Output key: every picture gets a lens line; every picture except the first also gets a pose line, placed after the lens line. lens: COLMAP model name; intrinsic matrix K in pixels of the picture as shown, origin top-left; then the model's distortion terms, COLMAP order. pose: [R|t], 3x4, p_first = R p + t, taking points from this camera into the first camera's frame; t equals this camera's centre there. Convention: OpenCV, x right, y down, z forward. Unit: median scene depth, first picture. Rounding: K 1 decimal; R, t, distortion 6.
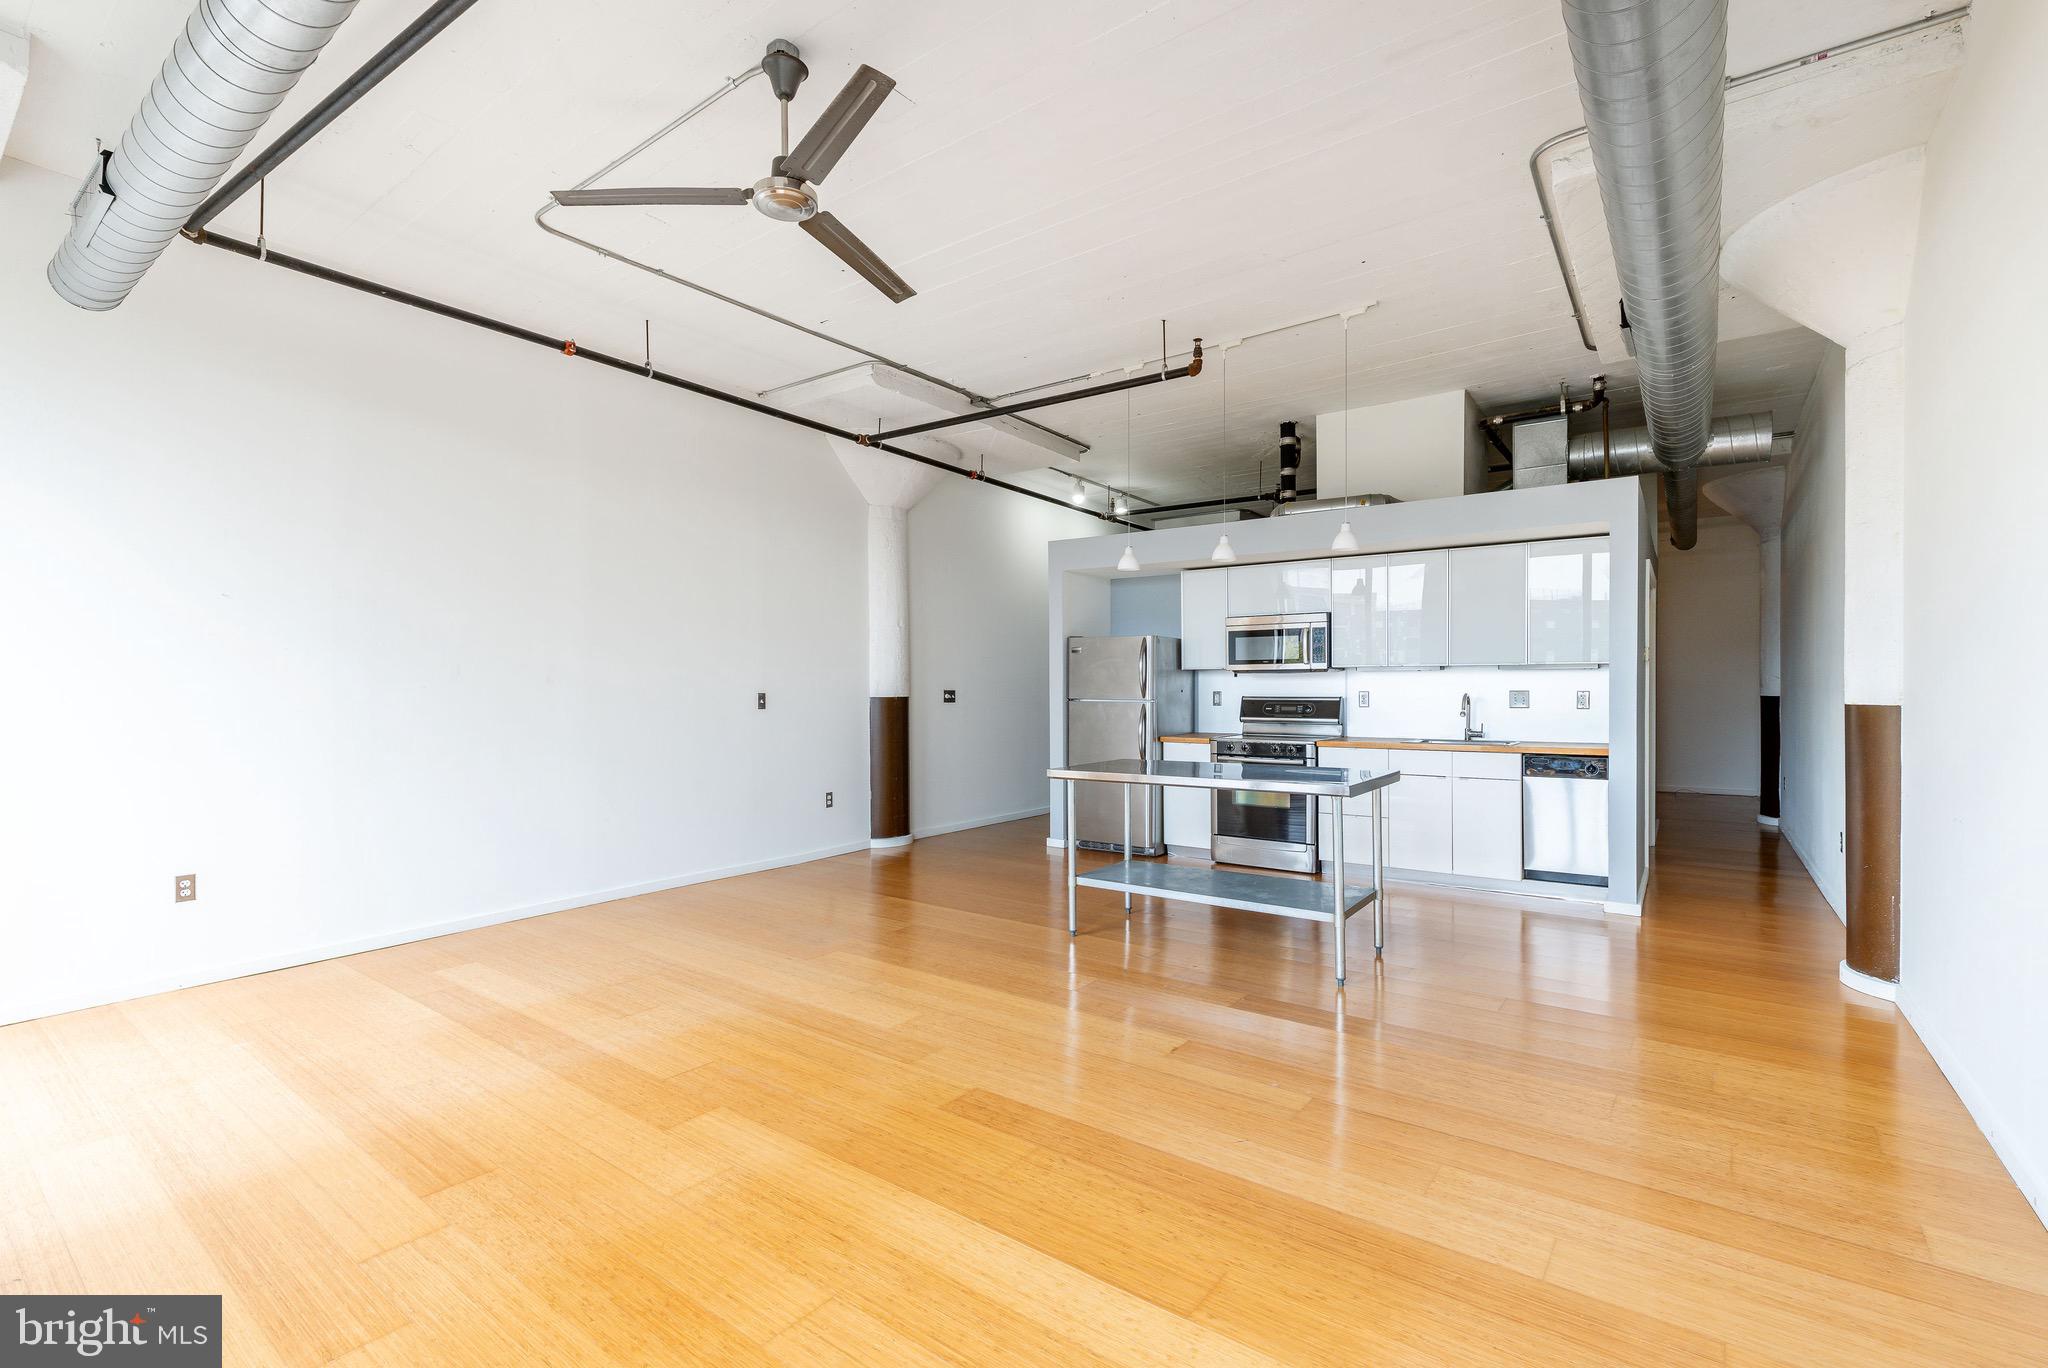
lens RADIAL K [[910.7, 0, 1016.4], [0, 910.7, 692.3], [0, 0, 1]] dist [0.007882, -0.000172]
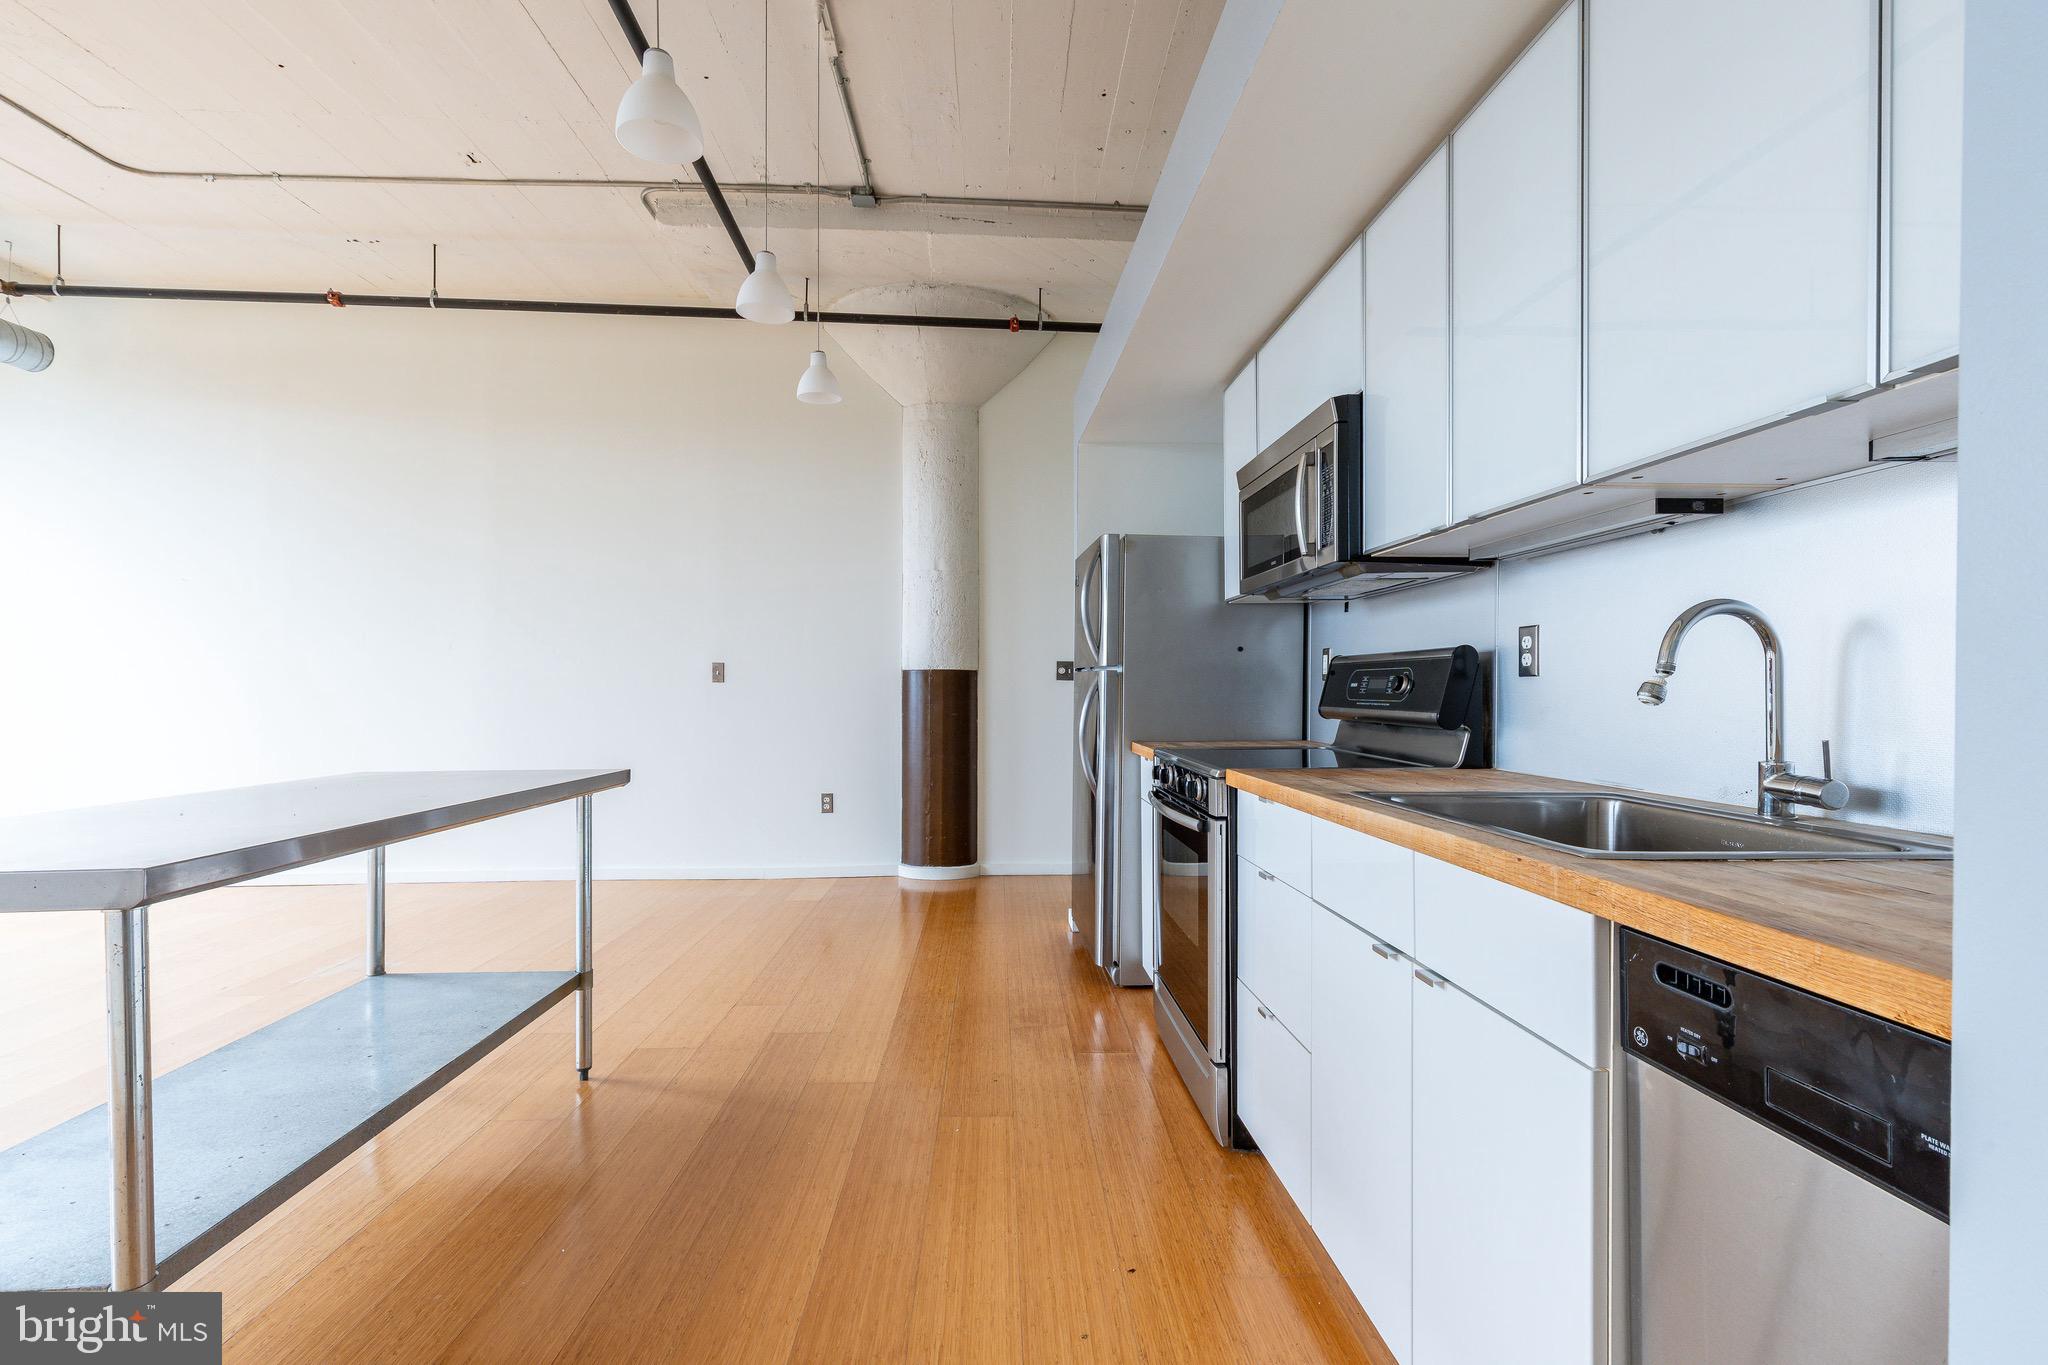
lens RADIAL K [[910.7, 0, 1016.4], [0, 910.7, 690.8], [0, 0, 1]] dist [0.007882, -0.000172]
pose [[0.634092, 0.007029, -0.773226, 0.520588], [-0.007114, 0.999969, 0.003256, 0.021663], [0.773225, 0.003436, 0.634122, 0.680818]]
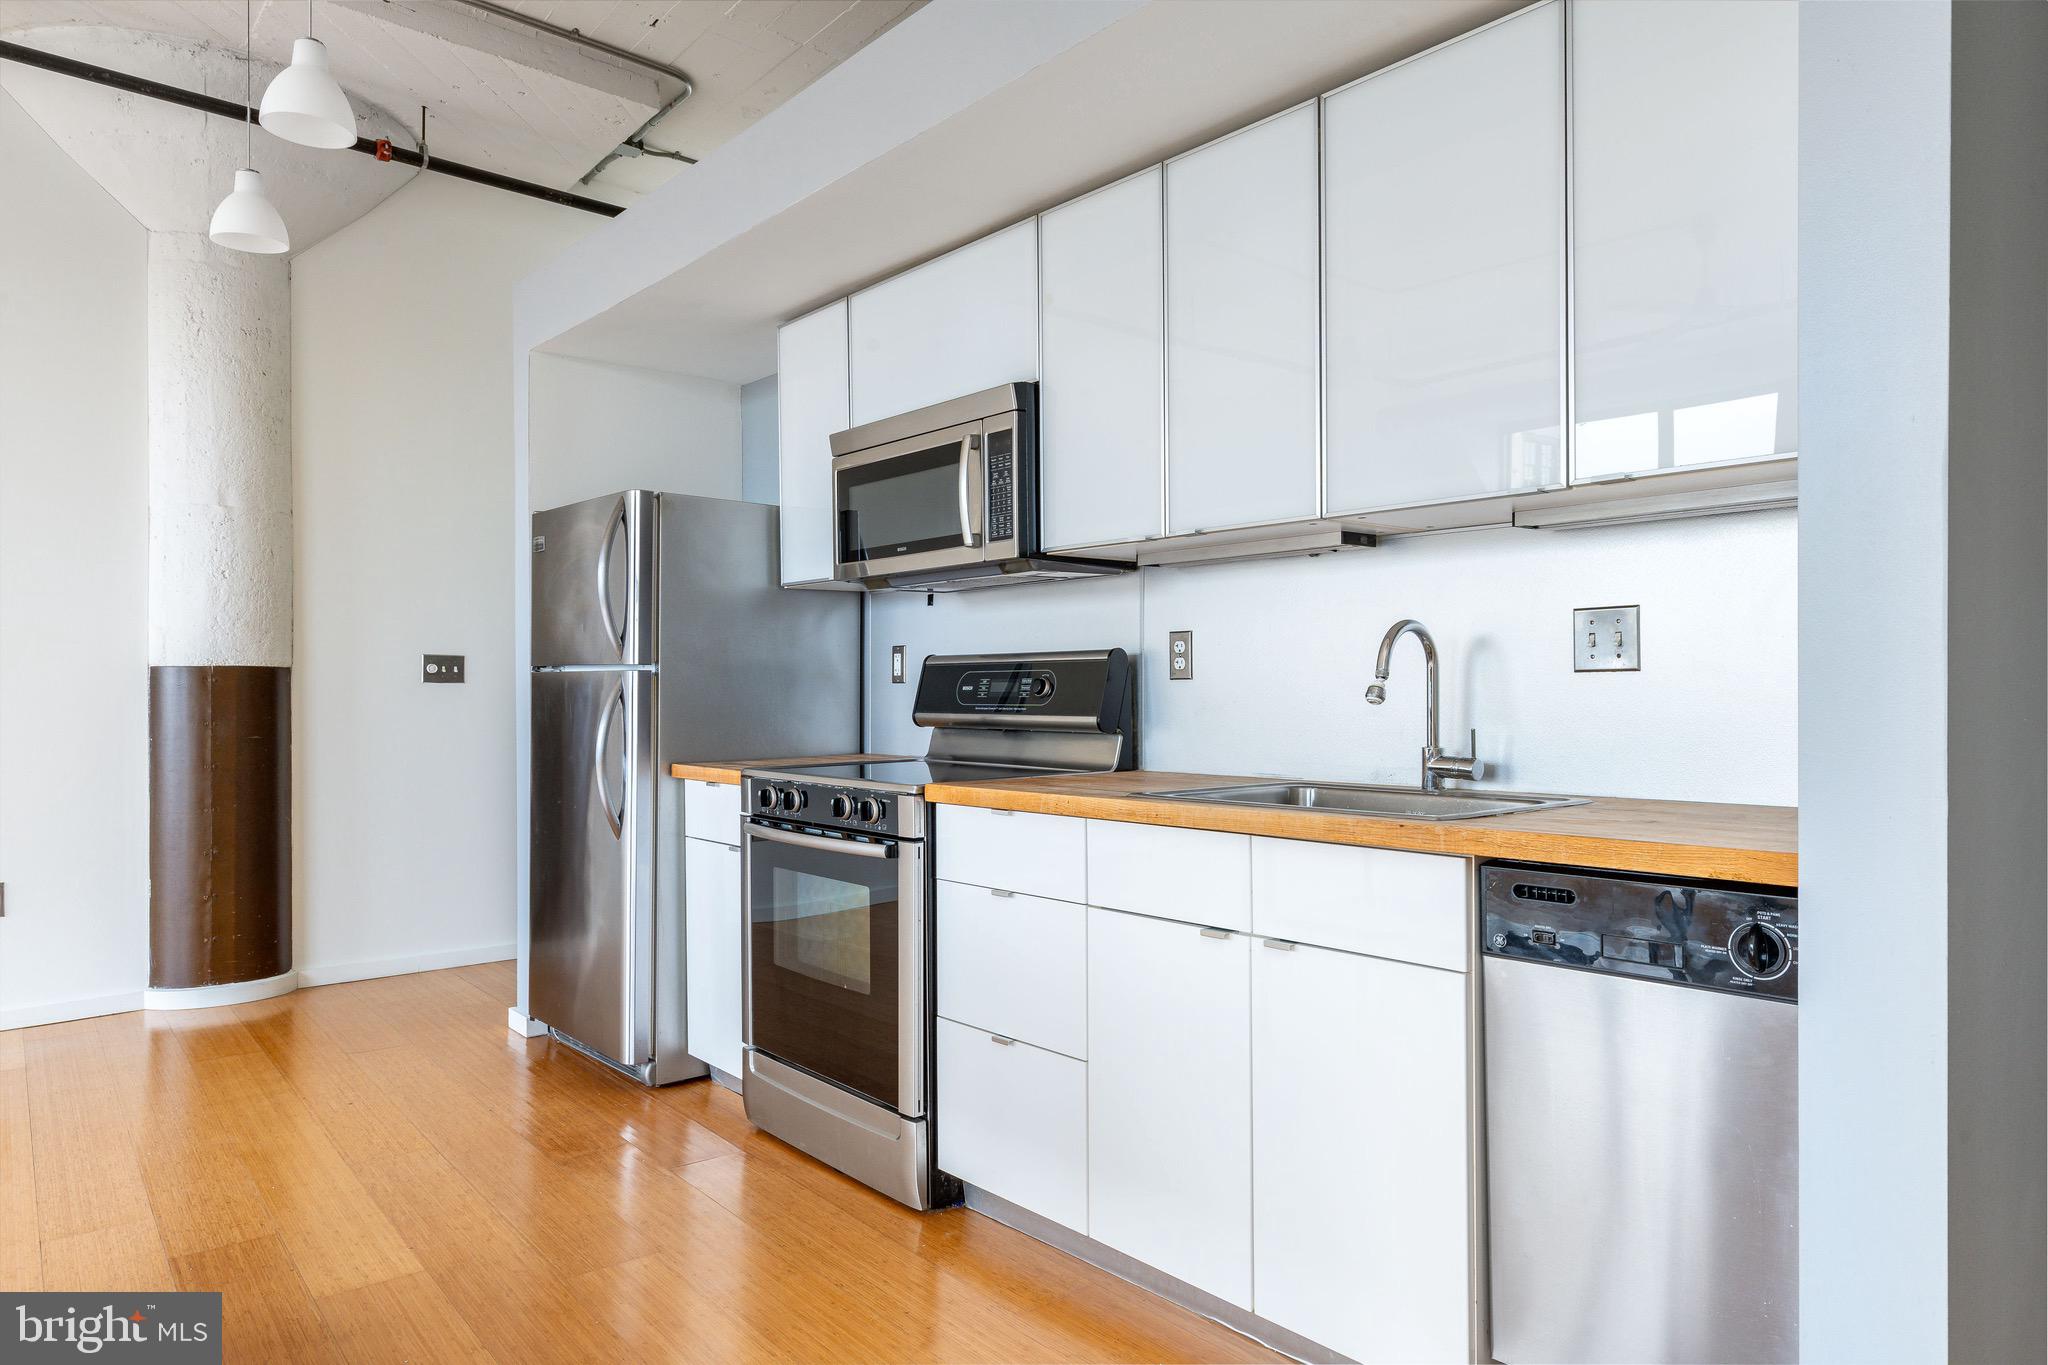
lens RADIAL K [[1272.5, 0, 1016.9], [0, 1272.5, 687.8], [0, 0, 1]] dist [-0.002925, 0.000399]
pose [[0.973789, -0.001340, -0.227449, 0.435313], [0.000039, 0.999984, -0.005728, 0.022084], [0.227452, 0.005569, 0.973773, 0.556276]]
